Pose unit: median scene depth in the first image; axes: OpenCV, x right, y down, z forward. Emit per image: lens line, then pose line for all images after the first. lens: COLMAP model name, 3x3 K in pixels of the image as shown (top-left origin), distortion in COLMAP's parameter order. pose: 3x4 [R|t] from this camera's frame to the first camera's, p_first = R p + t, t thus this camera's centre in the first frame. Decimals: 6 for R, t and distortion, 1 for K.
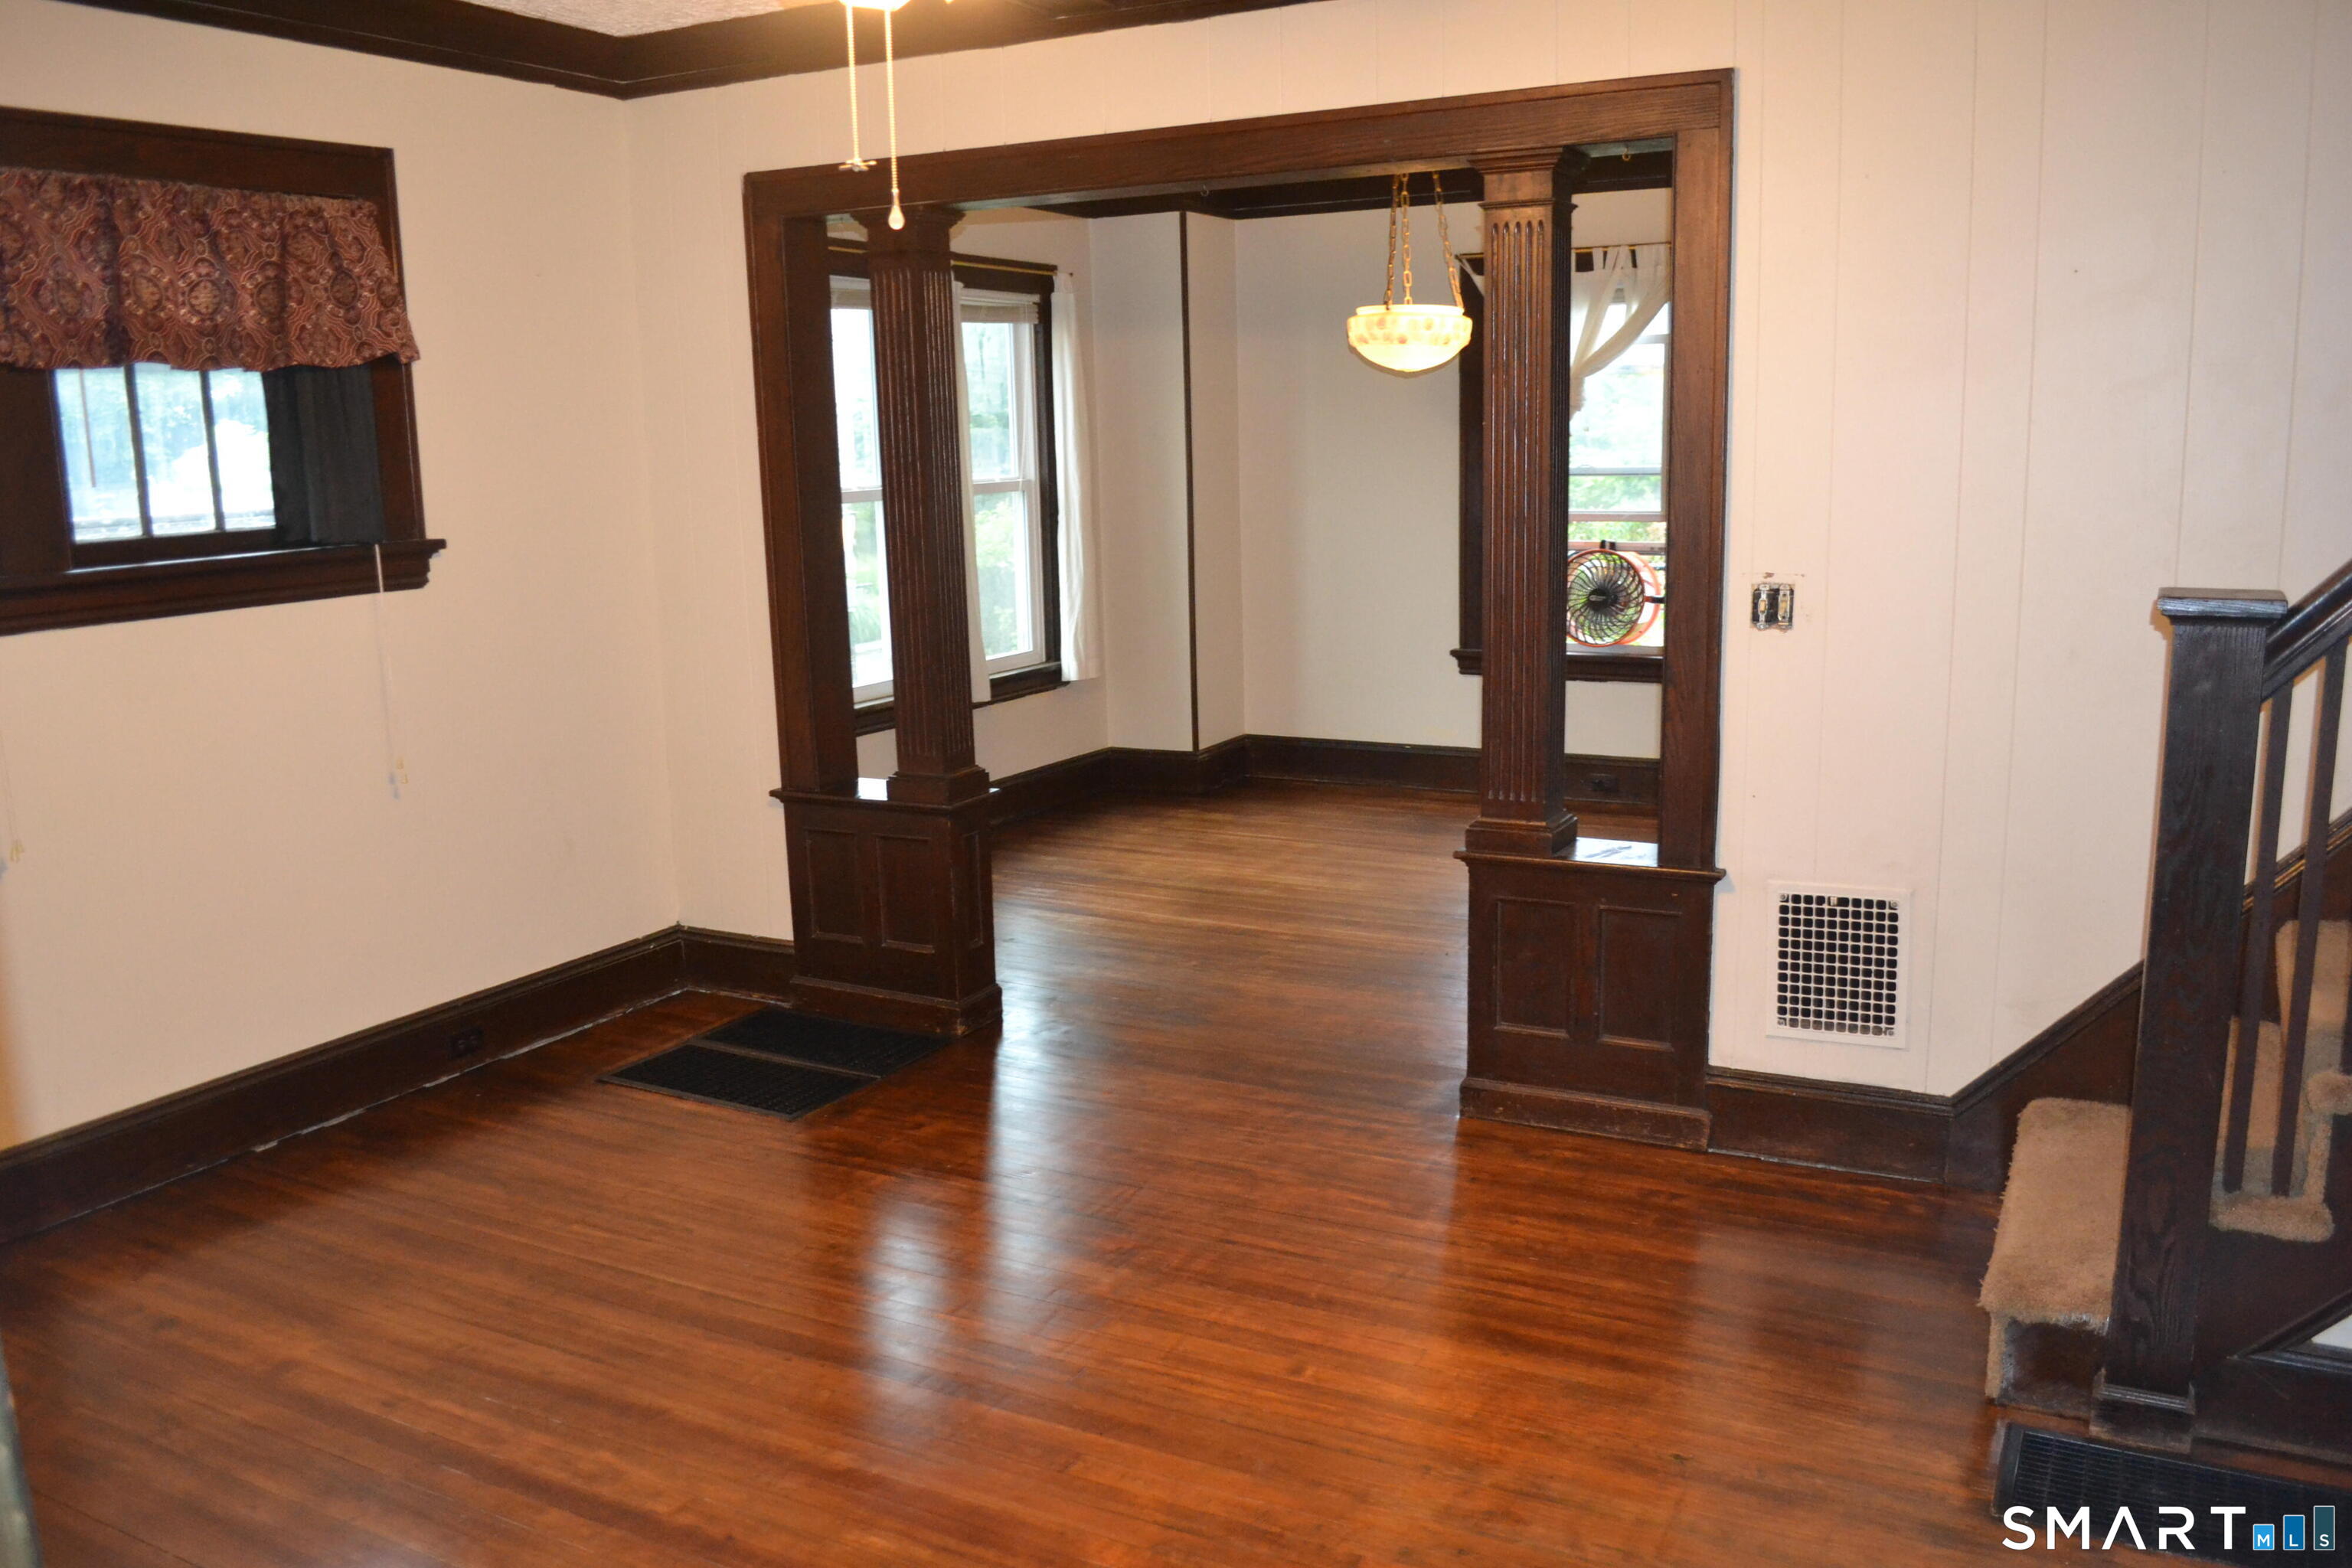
lens RADIAL K [[1918.0, 0, 1176.0], [0, 1918.0, 784.0], [0, 0, 1]] dist [0.003750, -0.001076]
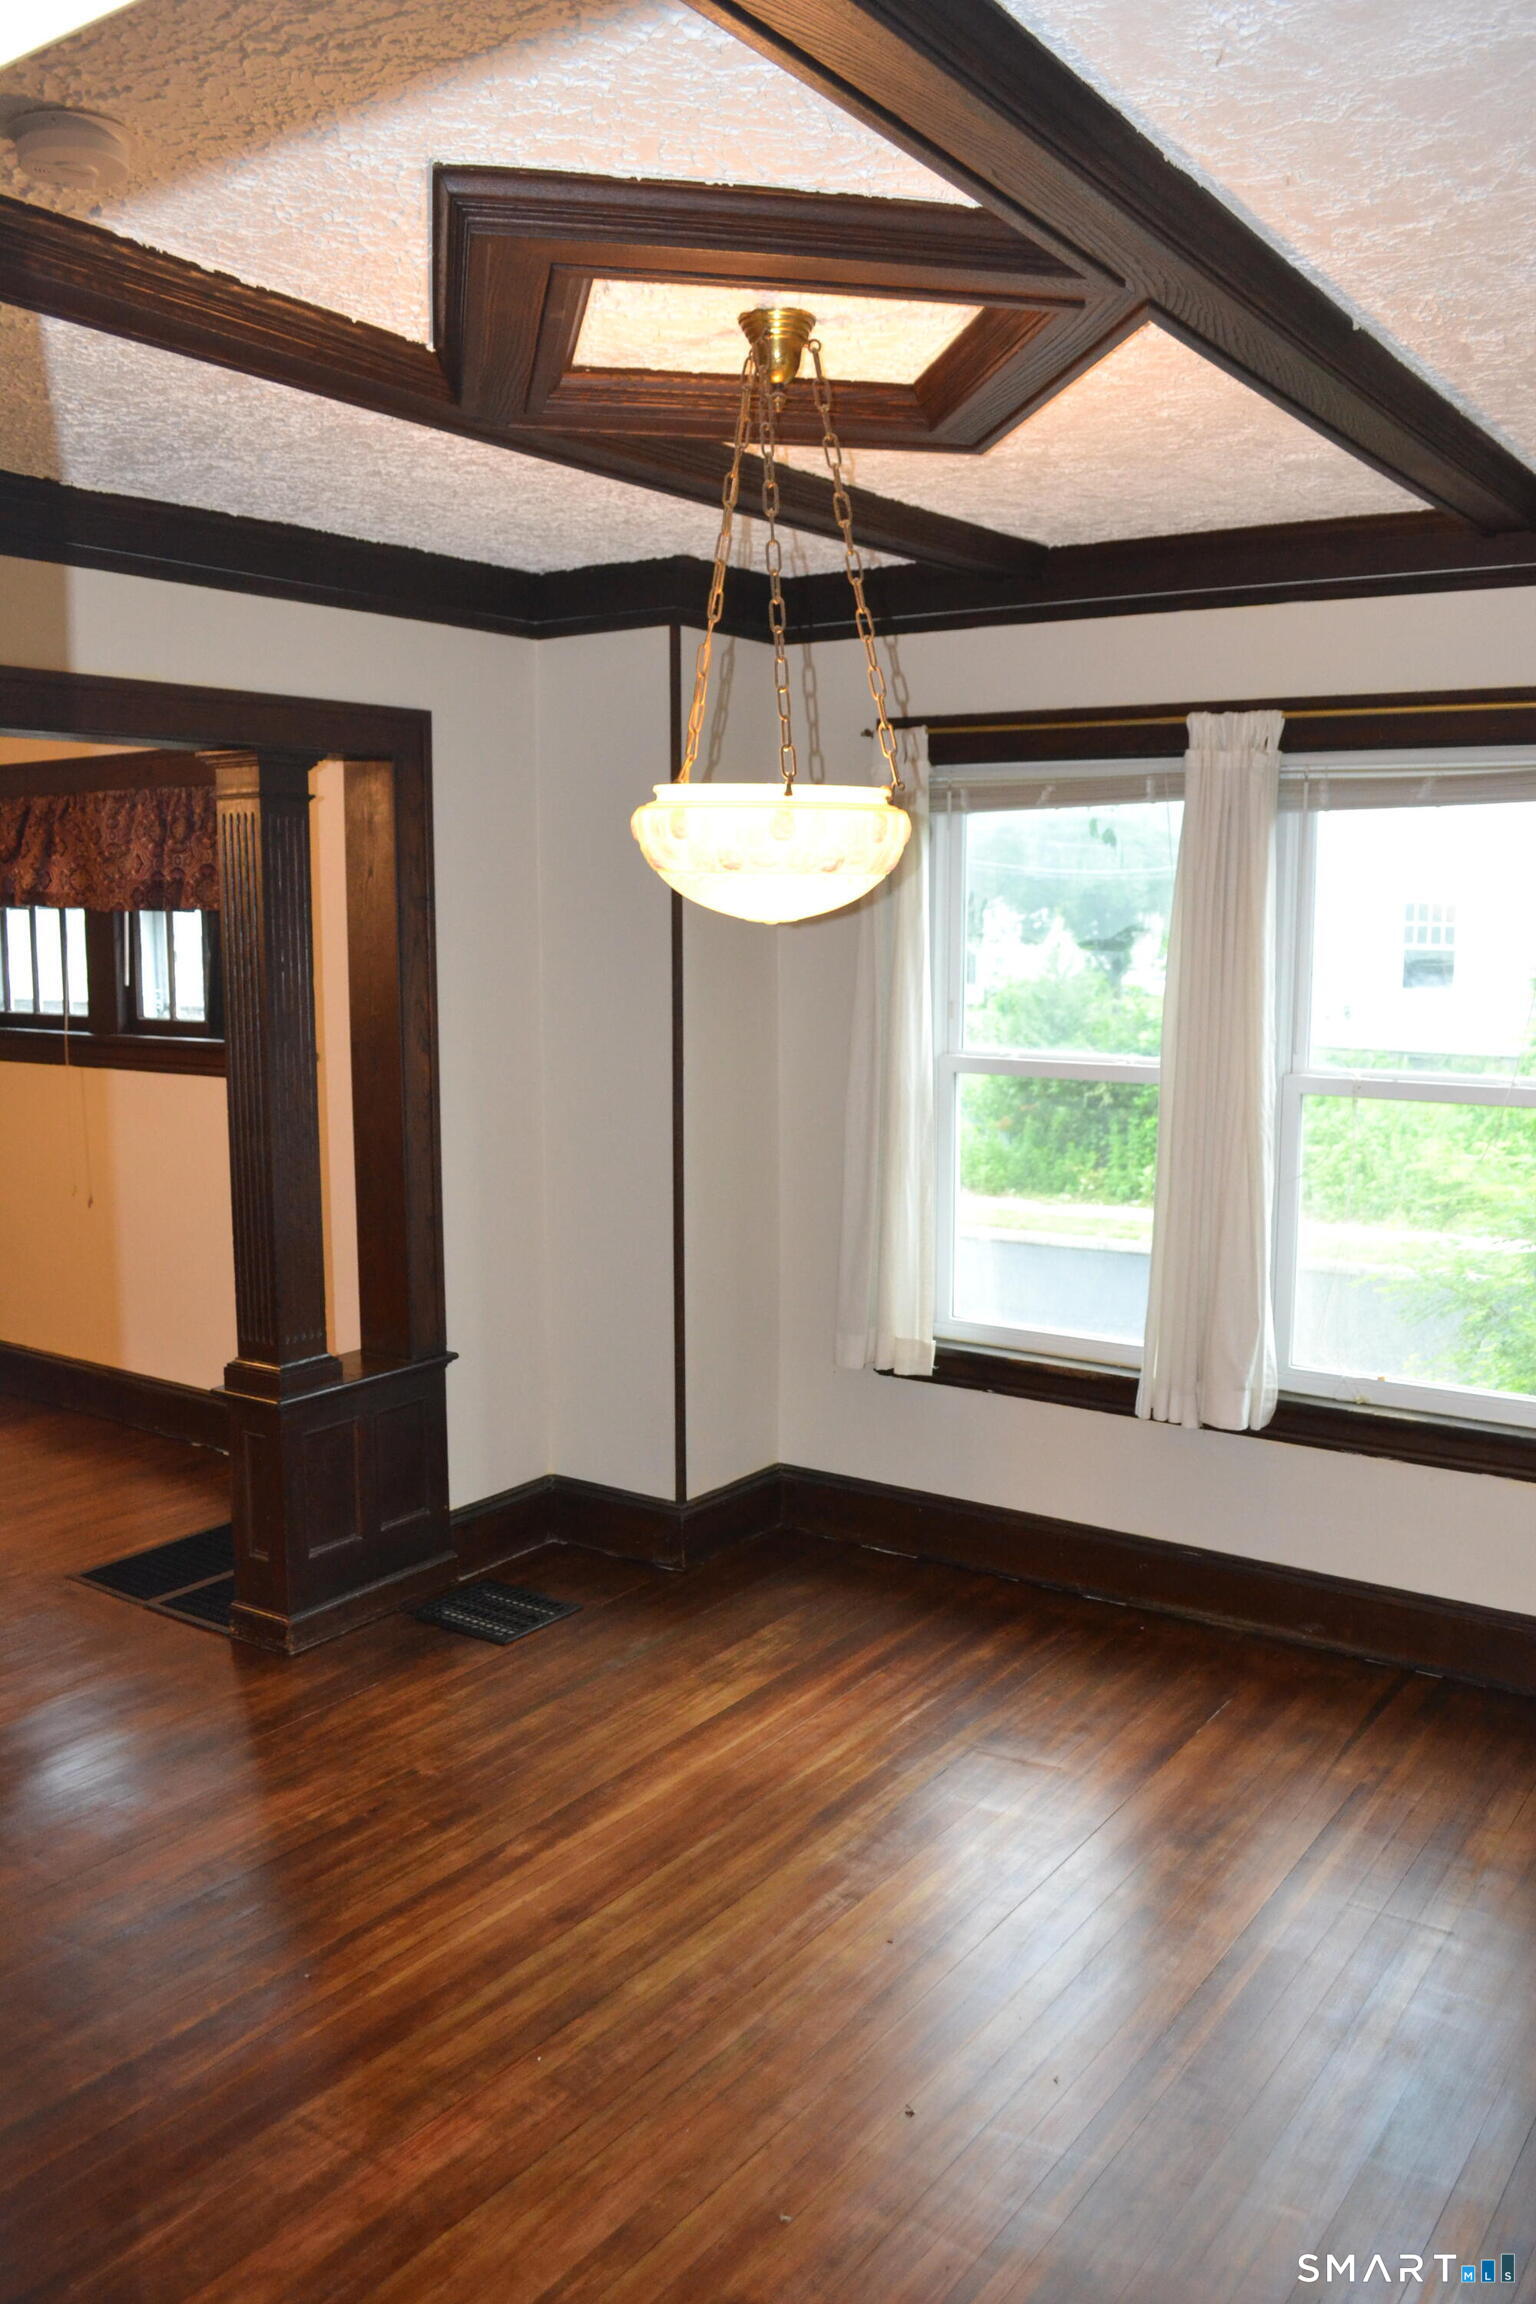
lens RADIAL K [[1878.9, 0, 768.0], [0, 1878.9, 1152.0], [0, 0, 1]] dist [0.003750, -0.001076]
pose [[-0.109266, 0.158833, -0.981241, 0.495408], [-0.184248, 0.966809, 0.177014, -0.210387], [0.976787, 0.200133, -0.076375, 0.900028]]
